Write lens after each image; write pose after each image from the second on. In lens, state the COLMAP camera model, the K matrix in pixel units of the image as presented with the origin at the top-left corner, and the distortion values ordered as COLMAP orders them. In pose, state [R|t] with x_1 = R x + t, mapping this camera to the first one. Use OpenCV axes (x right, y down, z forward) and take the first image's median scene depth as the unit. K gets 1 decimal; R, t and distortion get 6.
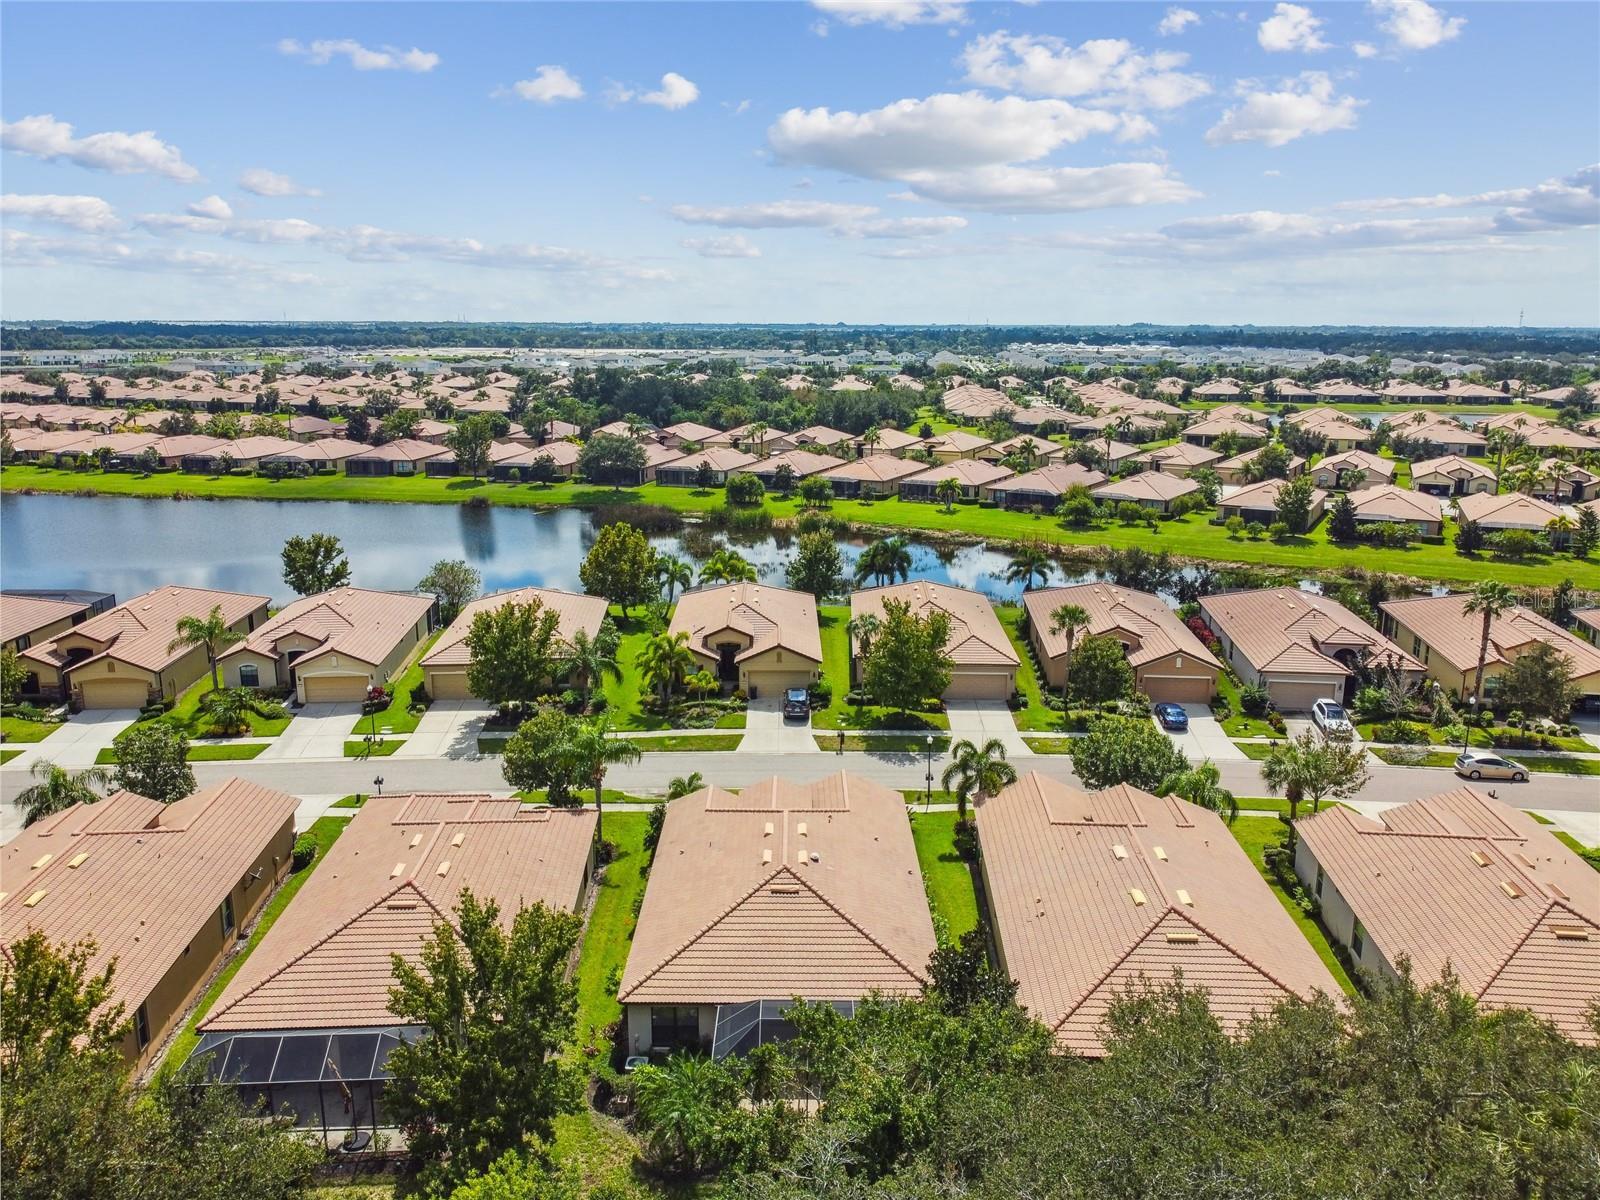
lens RADIAL K [[1157.7, 0, 747.2], [0, 1157.7, 596.9], [0, 0, 1]] dist [0.001221, -0.005895]
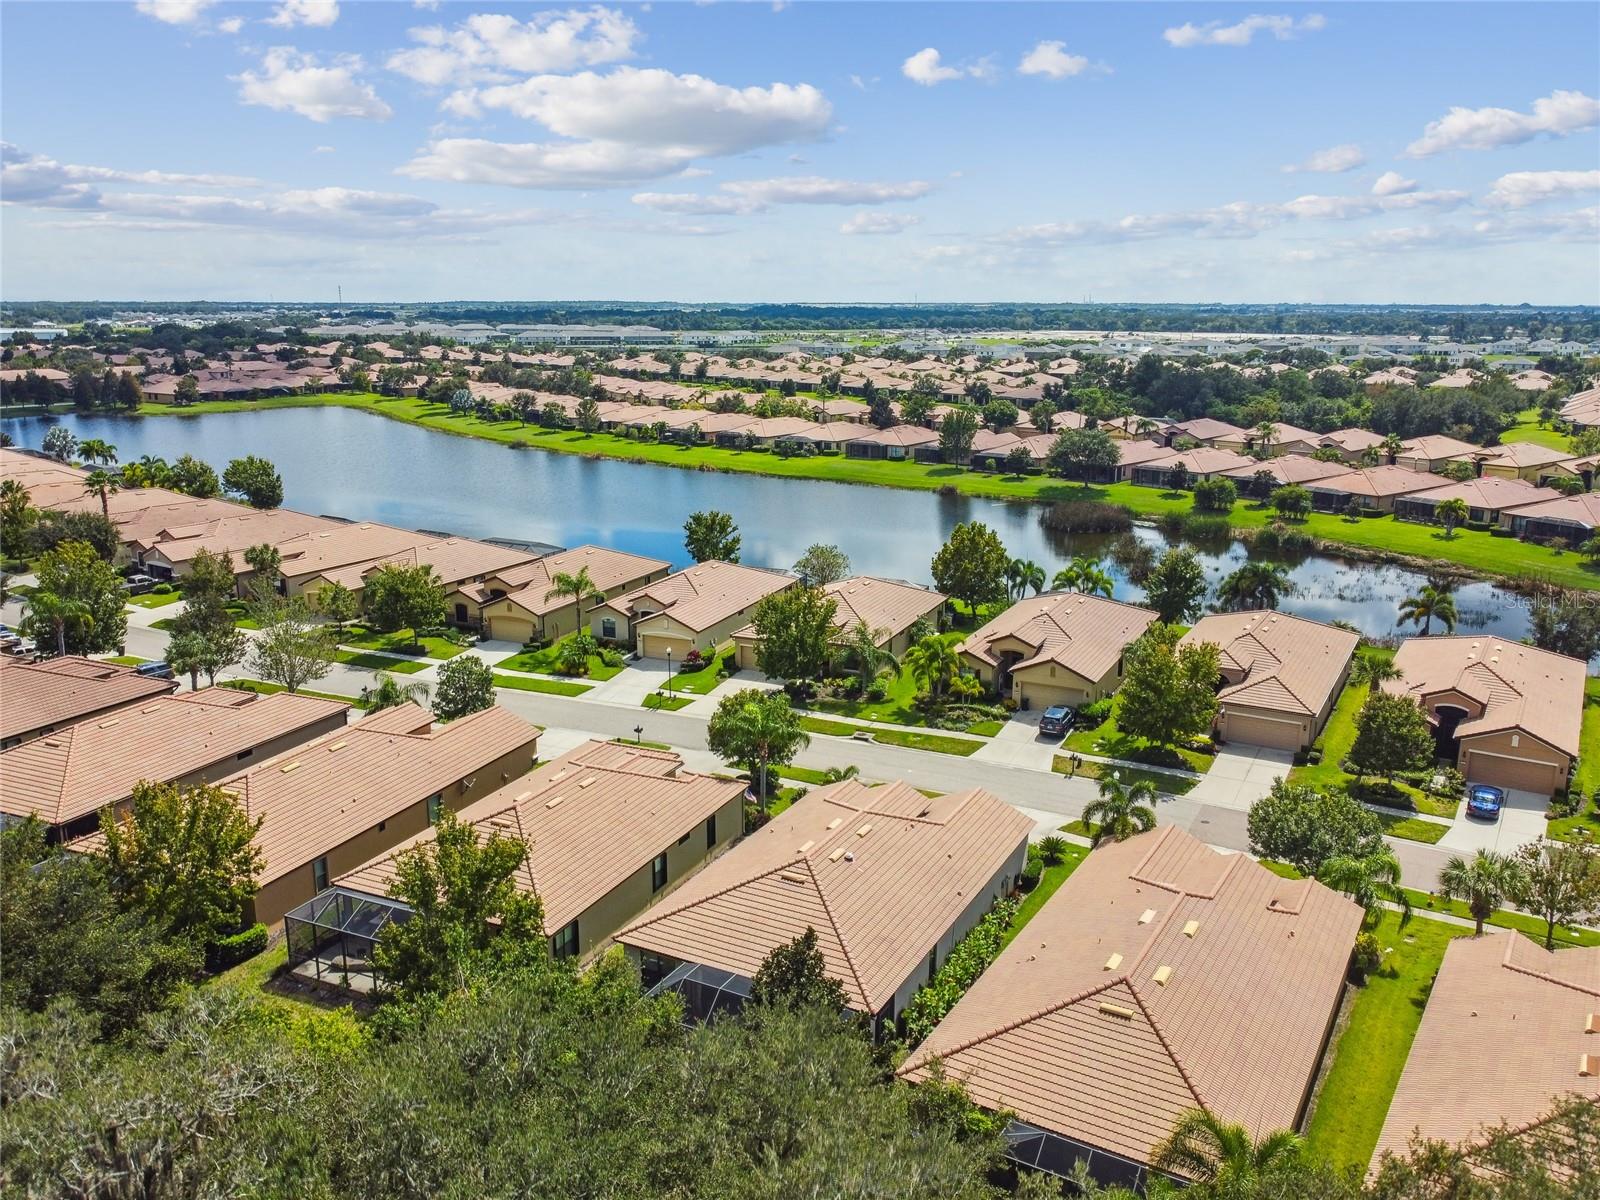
lens RADIAL K [[1157.7, 0, 747.2], [0, 1157.7, 596.9], [0, 0, 1]] dist [0.001221, -0.005895]
pose [[0.892053, 0.104456, -0.439693, 0.158120], [-0.099178, 0.994453, 0.035033, -0.013803], [0.440914, 0.012356, 0.897464, 0.006923]]
